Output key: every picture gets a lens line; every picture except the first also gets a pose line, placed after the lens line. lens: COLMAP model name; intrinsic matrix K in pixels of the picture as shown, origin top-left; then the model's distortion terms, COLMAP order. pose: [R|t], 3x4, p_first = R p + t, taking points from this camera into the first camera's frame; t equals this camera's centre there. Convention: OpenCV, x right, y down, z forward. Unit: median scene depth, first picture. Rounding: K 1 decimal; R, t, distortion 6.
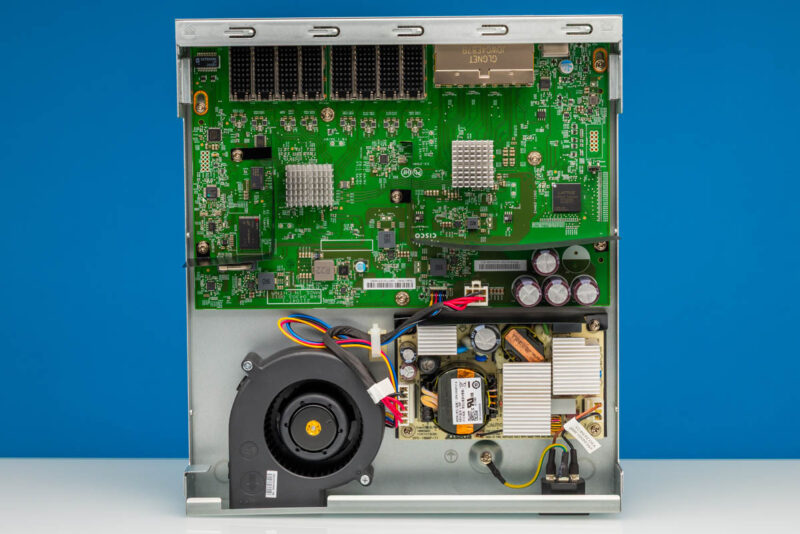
lens RADIAL K [[2679.6, 0, 400.0], [0, 2679.6, 267.0], [0, 0, 1]] dist [0.158472, -1.708654]
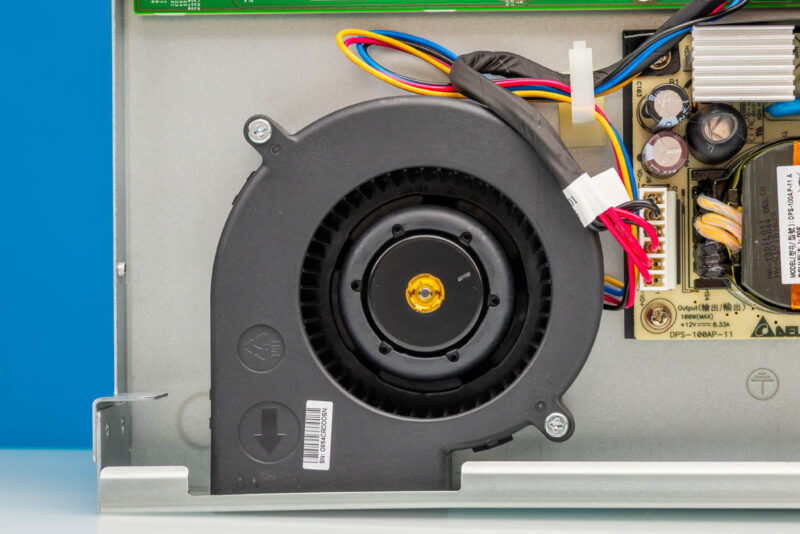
lens RADIAL K [[2679.6, 0, 400.0], [0, 2679.6, 267.0], [0, 0, 1]] dist [0.158472, -1.708654]
pose [[0.999796, 0.003274, -0.019939, -0.027965], [-0.005094, 0.995750, -0.091952, 0.091919], [0.019553, 0.092035, 0.995564, 0.603819]]
